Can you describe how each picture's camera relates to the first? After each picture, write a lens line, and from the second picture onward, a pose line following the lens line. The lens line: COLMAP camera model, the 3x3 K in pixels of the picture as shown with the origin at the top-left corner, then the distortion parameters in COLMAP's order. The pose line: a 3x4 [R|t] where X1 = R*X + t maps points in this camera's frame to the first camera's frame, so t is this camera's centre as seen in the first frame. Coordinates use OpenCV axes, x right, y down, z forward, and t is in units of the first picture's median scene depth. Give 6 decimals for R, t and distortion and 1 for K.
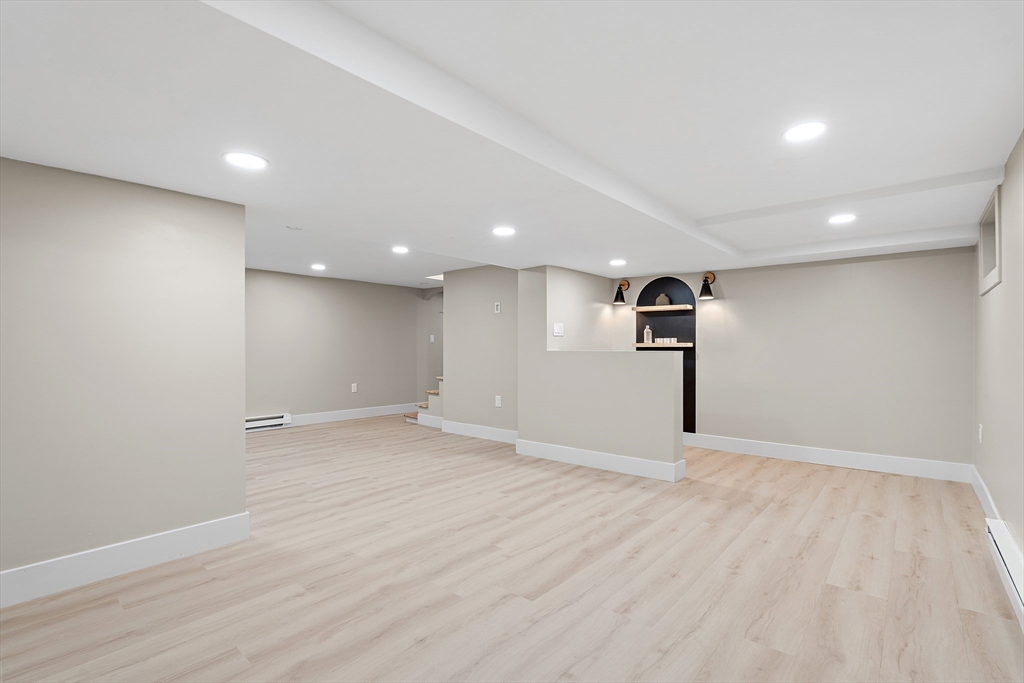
lens RADIAL K [[450.9, 0, 506.5], [0, 450.9, 343.5], [0, 0, 1]] dist [0.001303, 0.000251]
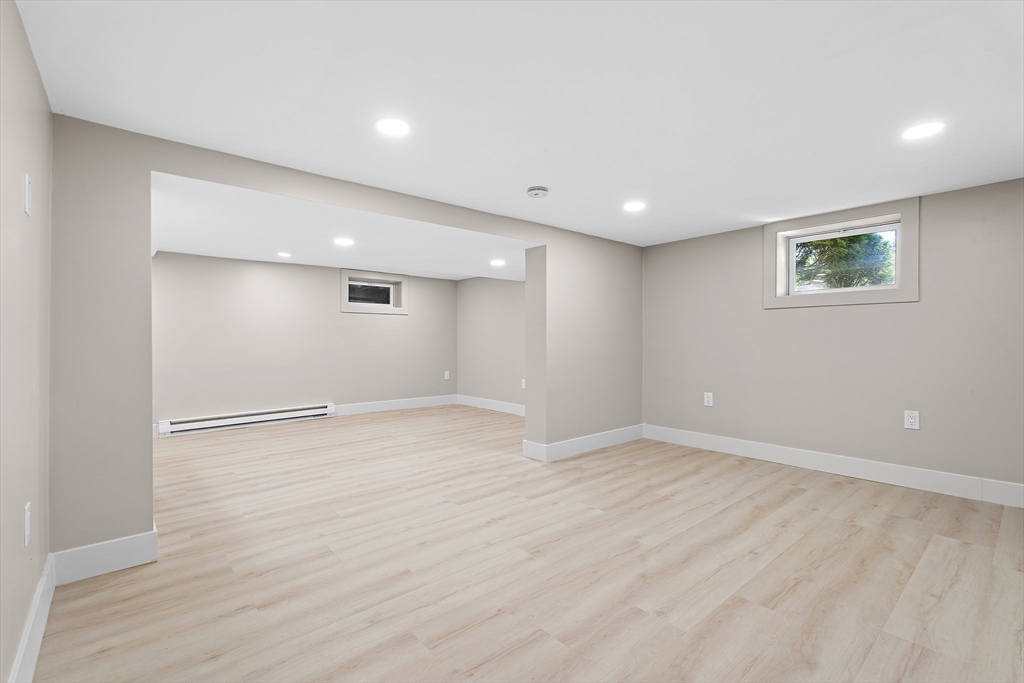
lens RADIAL K [[450.9, 0, 506.5], [0, 450.9, 343.5], [0, 0, 1]] dist [0.001303, 0.000251]
pose [[-0.987413, 0.001730, 0.158154, -0.565000], [0.001469, 0.999997, -0.001766, 0.024367], [-0.158157, -0.001512, -0.987413, 1.914921]]
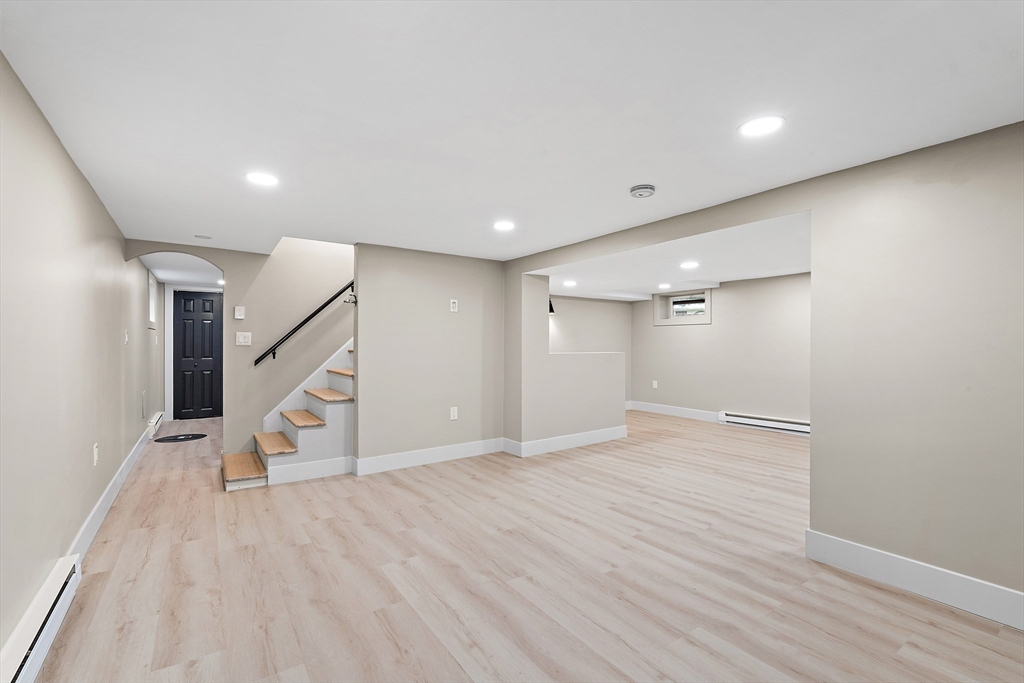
lens RADIAL K [[450.9, 0, 506.5], [0, 450.9, 343.5], [0, 0, 1]] dist [0.001303, 0.000251]
pose [[0.256362, 0.002666, 0.966577, -1.278014], [-0.007367, 0.999973, -0.000804, -0.006014], [-0.966553, -0.006915, 0.256374, 1.062426]]
